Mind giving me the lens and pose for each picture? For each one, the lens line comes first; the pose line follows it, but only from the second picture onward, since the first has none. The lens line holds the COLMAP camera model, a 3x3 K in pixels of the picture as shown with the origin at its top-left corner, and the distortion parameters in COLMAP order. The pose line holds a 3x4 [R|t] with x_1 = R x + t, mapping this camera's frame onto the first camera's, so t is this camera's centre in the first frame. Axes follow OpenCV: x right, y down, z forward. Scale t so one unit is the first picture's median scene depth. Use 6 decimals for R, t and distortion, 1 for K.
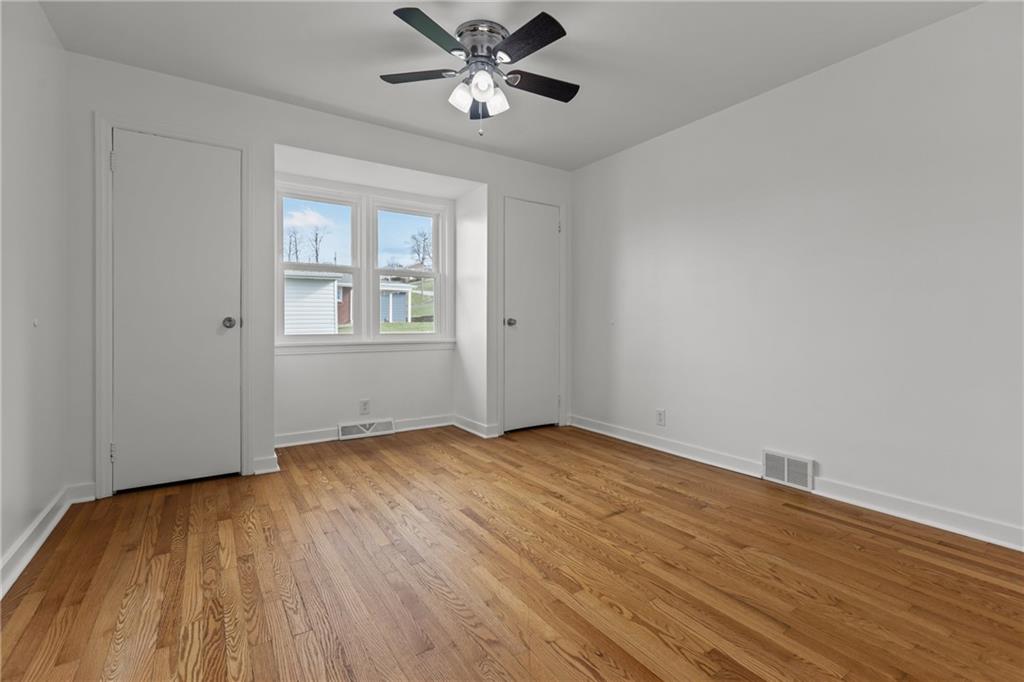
lens RADIAL K [[466.4, 0, 512.0], [0, 466.4, 341.0], [0, 0, 1]] dist [0.000419, 0.000097]
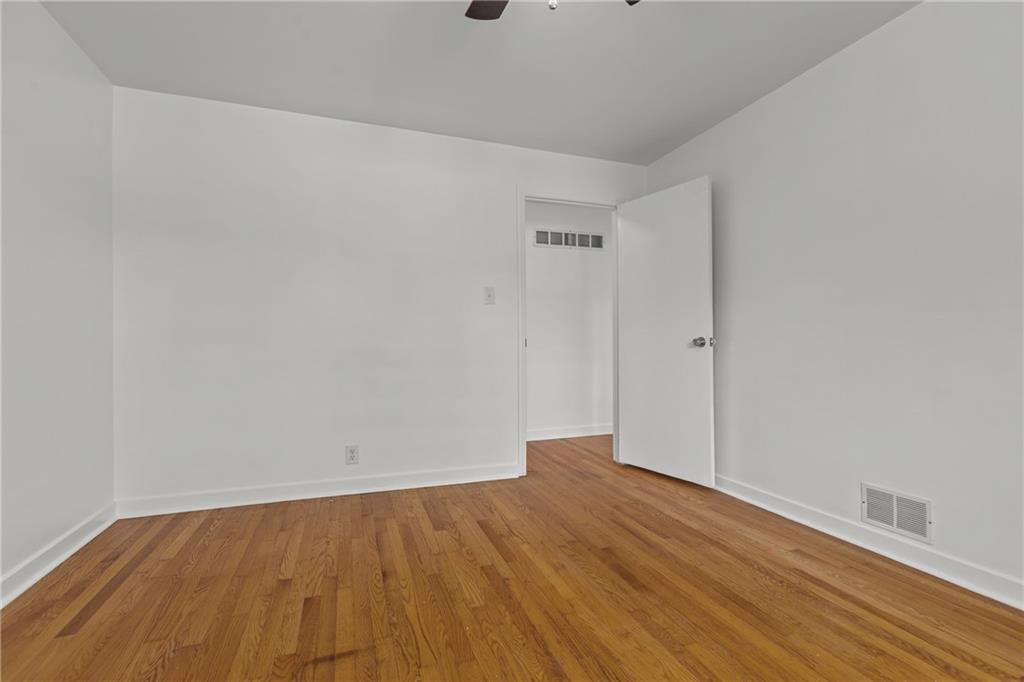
lens RADIAL K [[466.4, 0, 512.0], [0, 466.4, 341.0], [0, 0, 1]] dist [0.000419, 0.000097]
pose [[-0.972462, 0.002820, 0.233045, -0.182671], [0.009635, 0.999558, 0.028110, -0.068127], [-0.232863, 0.029581, -0.972059, 1.922317]]
